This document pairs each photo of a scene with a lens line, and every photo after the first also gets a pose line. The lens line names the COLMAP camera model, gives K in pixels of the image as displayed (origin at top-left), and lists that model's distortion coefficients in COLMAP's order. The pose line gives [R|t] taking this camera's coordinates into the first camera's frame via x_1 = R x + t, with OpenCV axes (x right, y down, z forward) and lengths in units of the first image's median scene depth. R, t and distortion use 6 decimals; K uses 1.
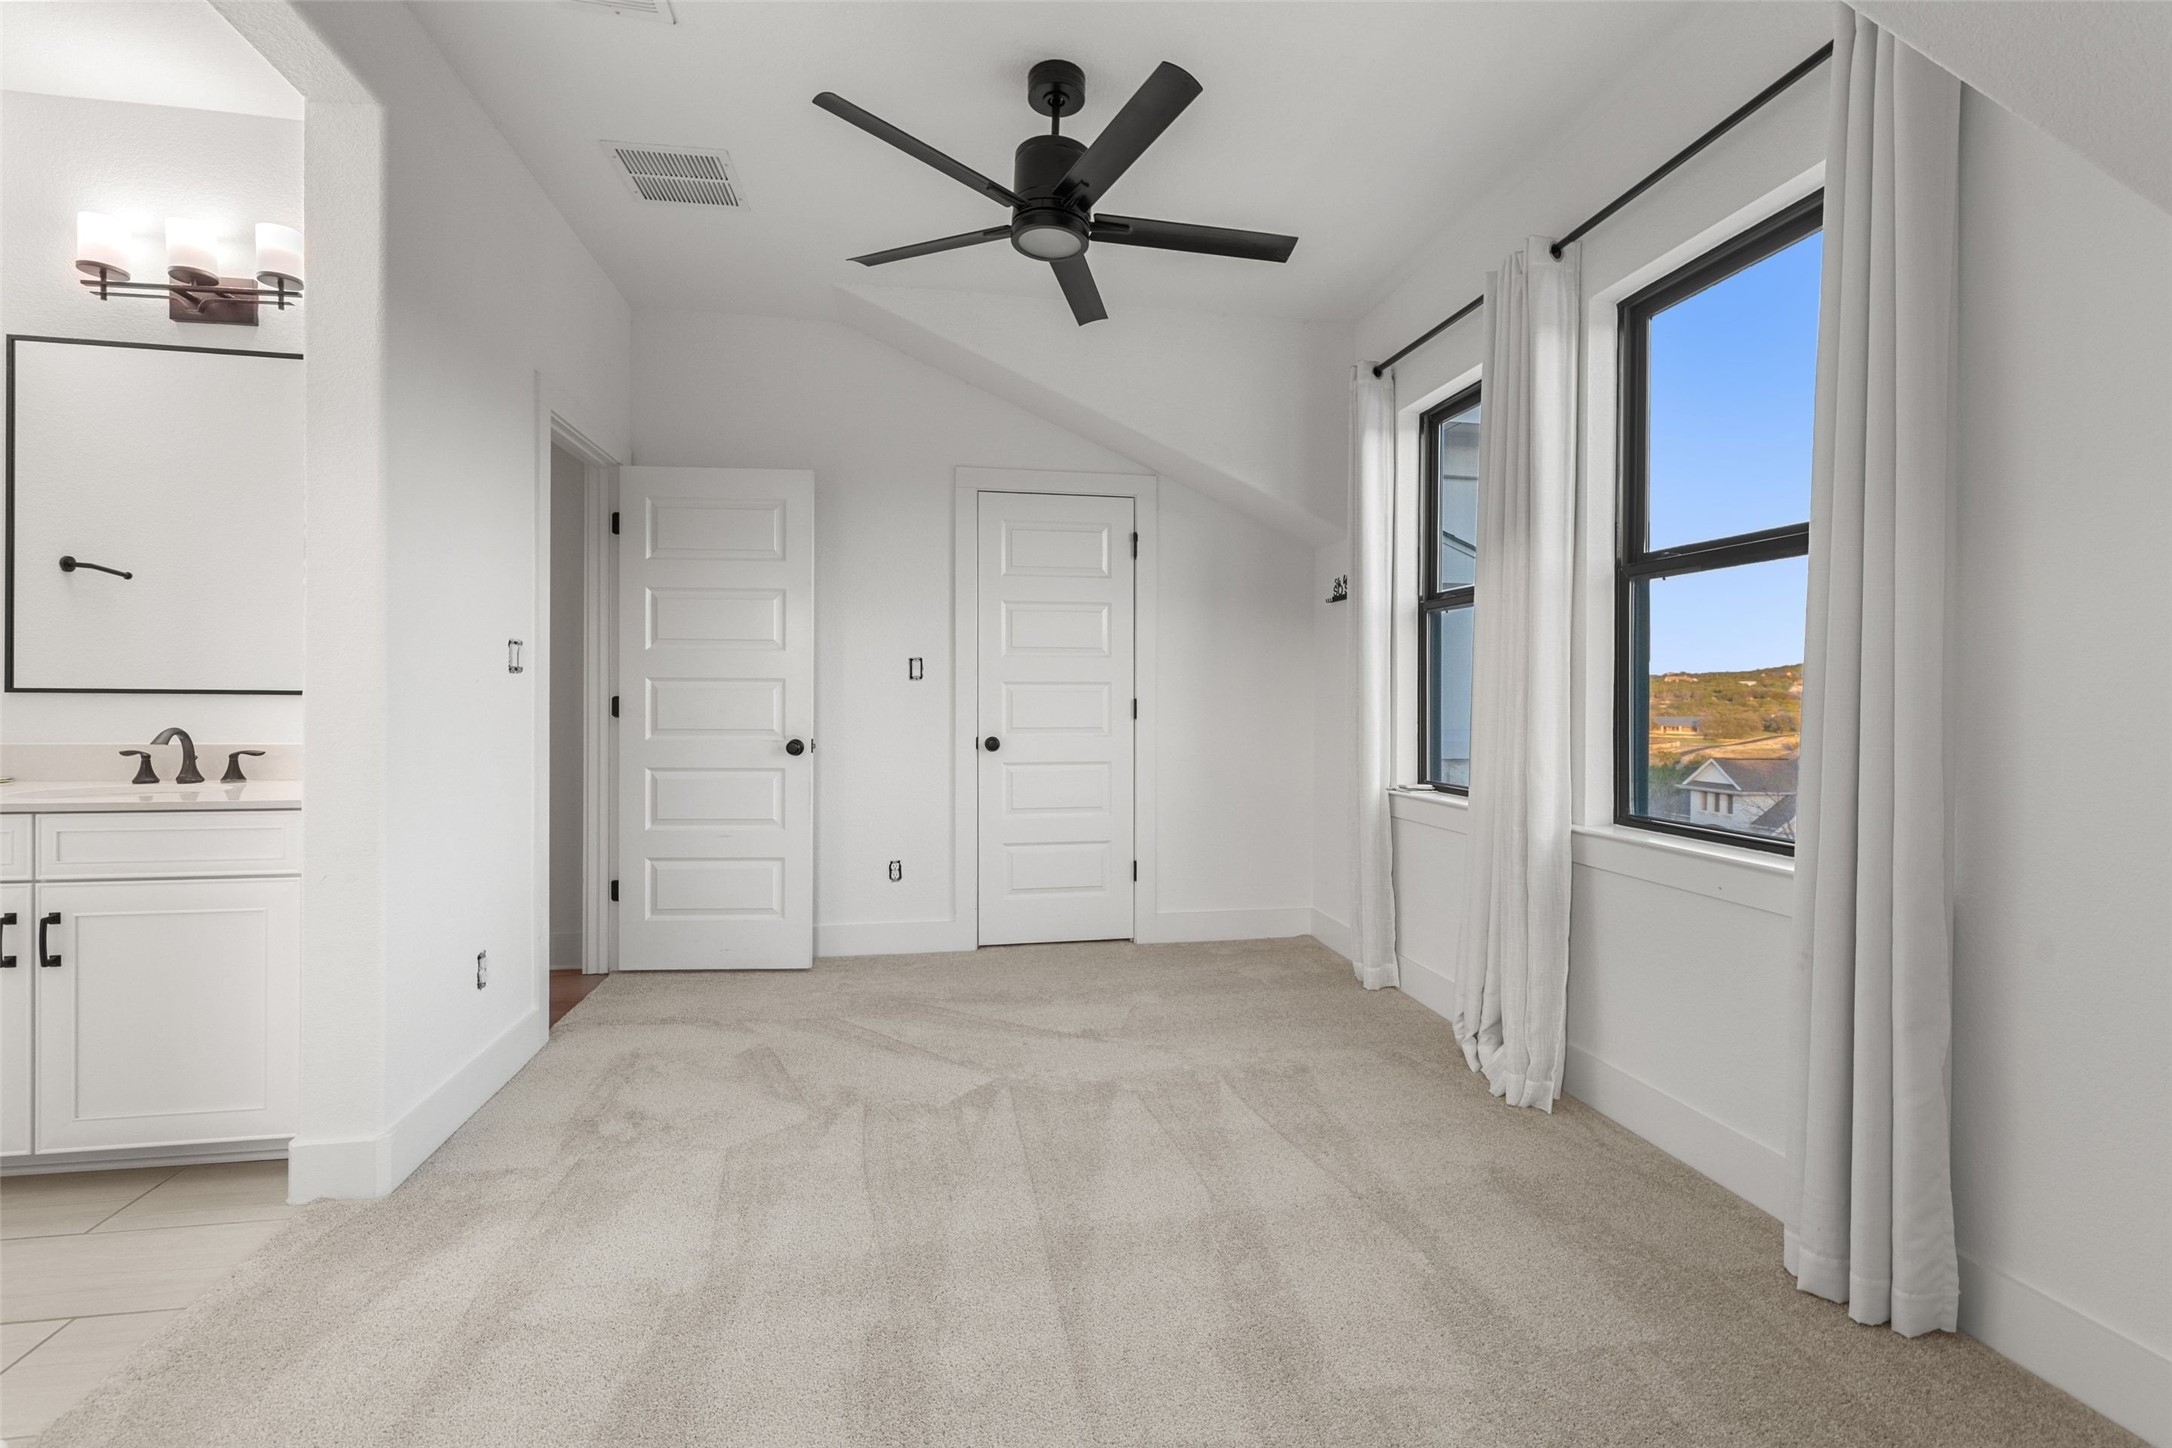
lens RADIAL K [[920.9, 0, 1062.1], [0, 920.9, 705.6], [0, 0, 1]] dist [-0.001475, -0.000311]
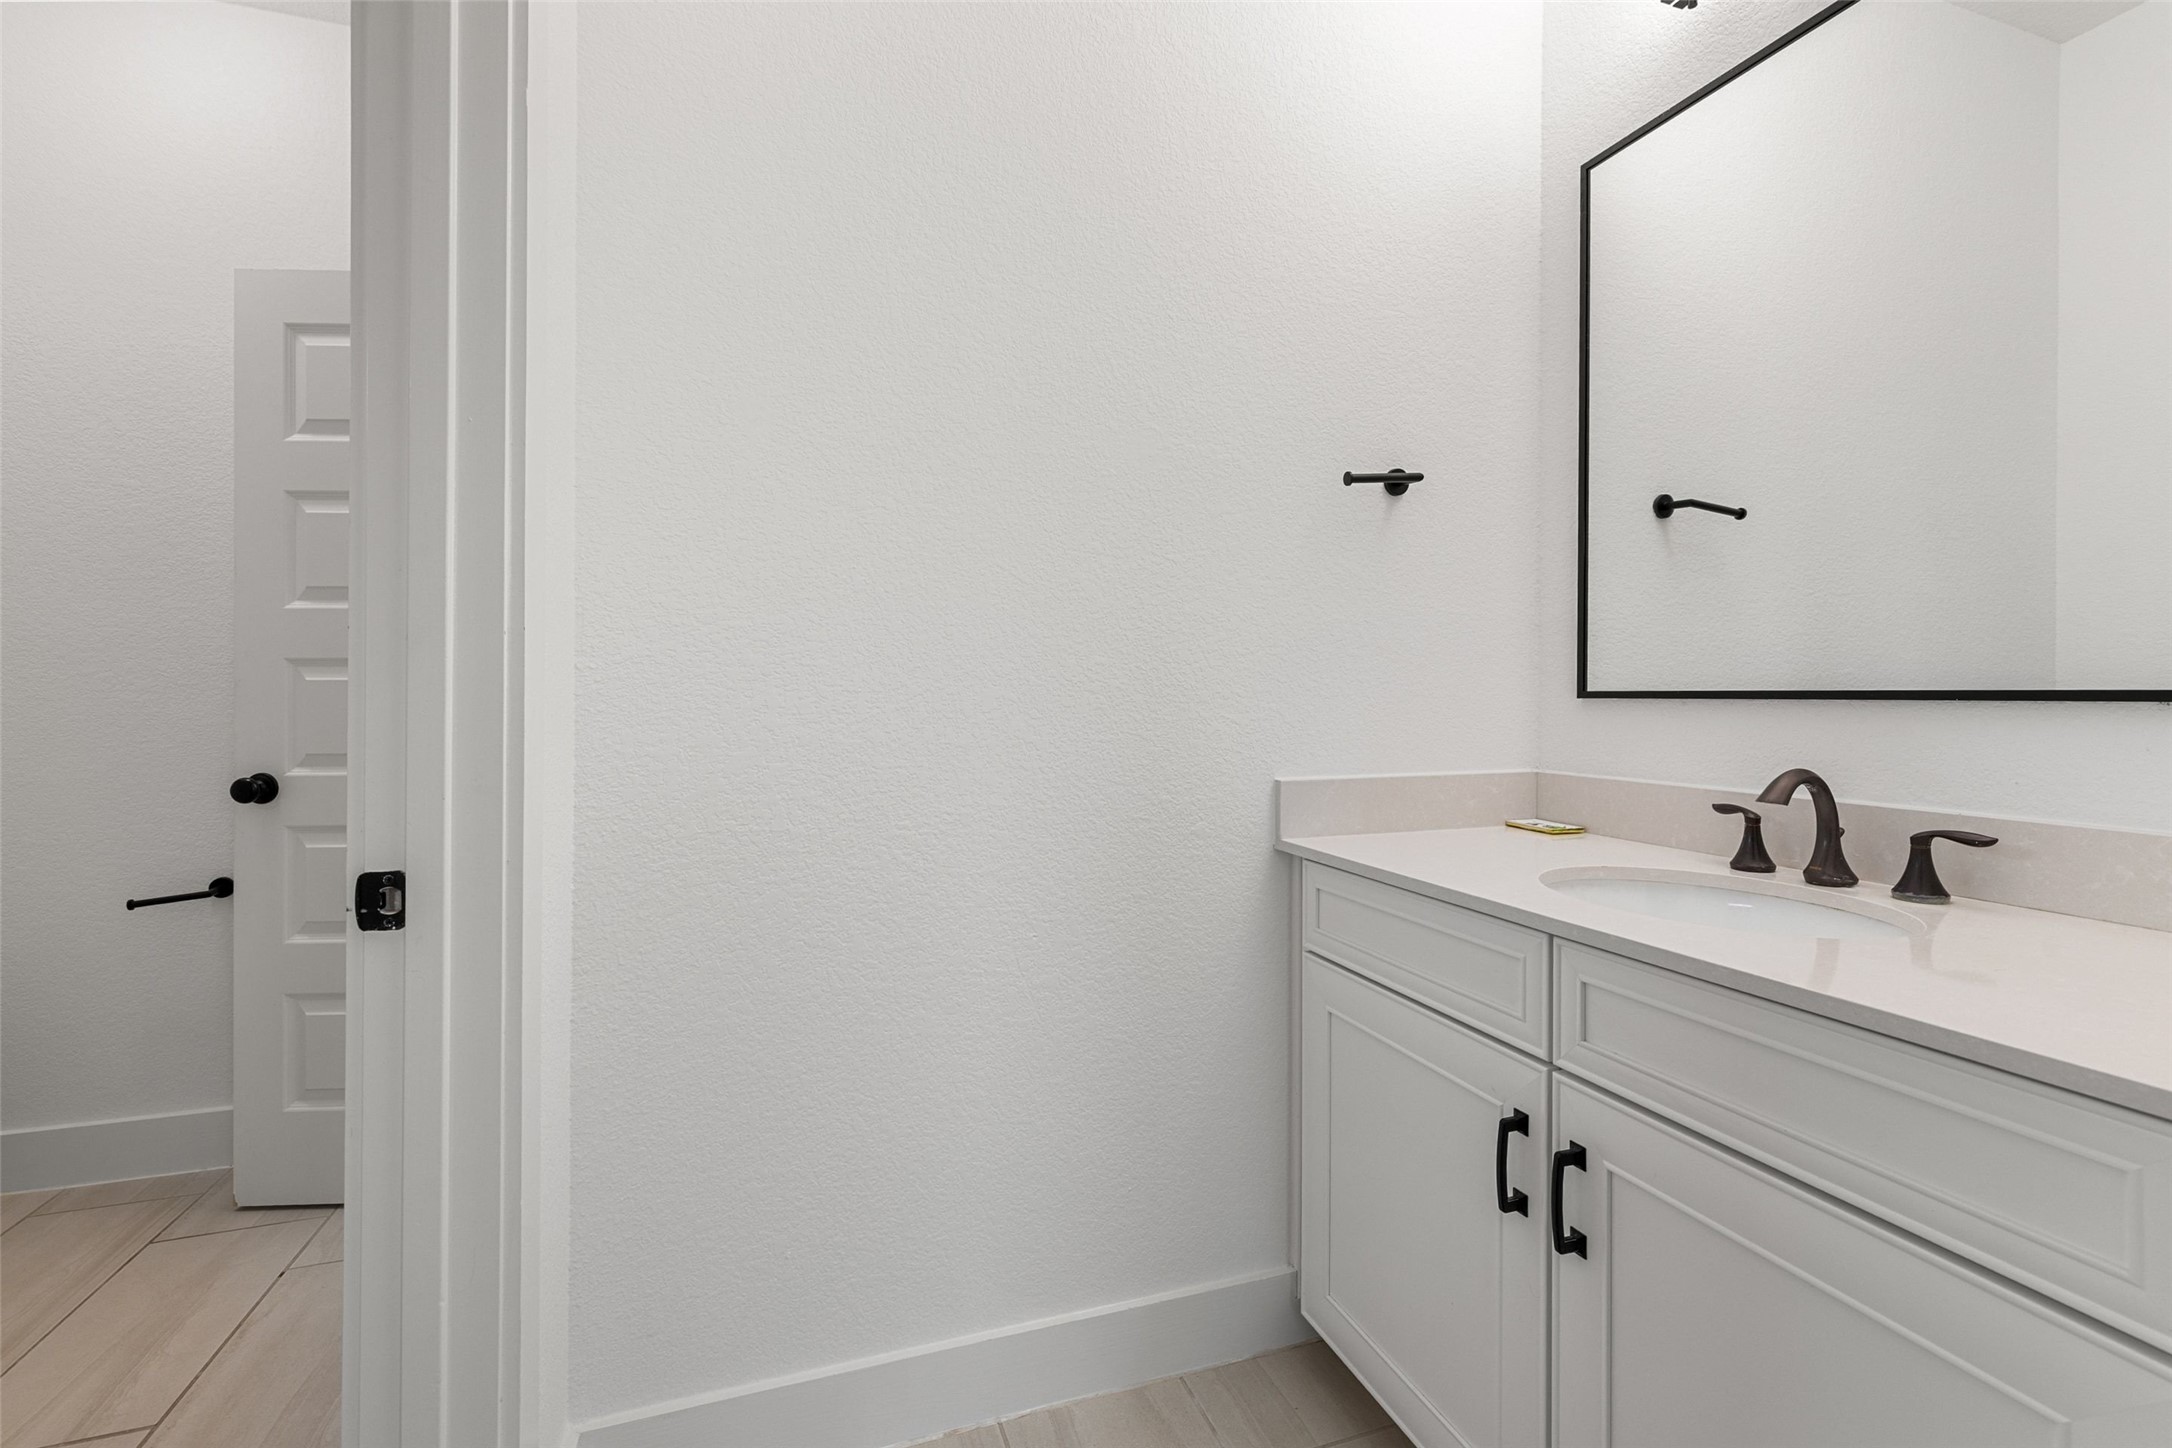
lens RADIAL K [[966.8, 0, 1090.8], [0, 966.8, 688.8], [0, 0, 1]] dist [0.002280, 0.000198]
pose [[0.159189, -0.011372, -0.987183, -0.509884], [-0.011116, 0.999850, -0.013311, -0.007376], [0.987186, 0.013093, 0.159038, 0.537379]]
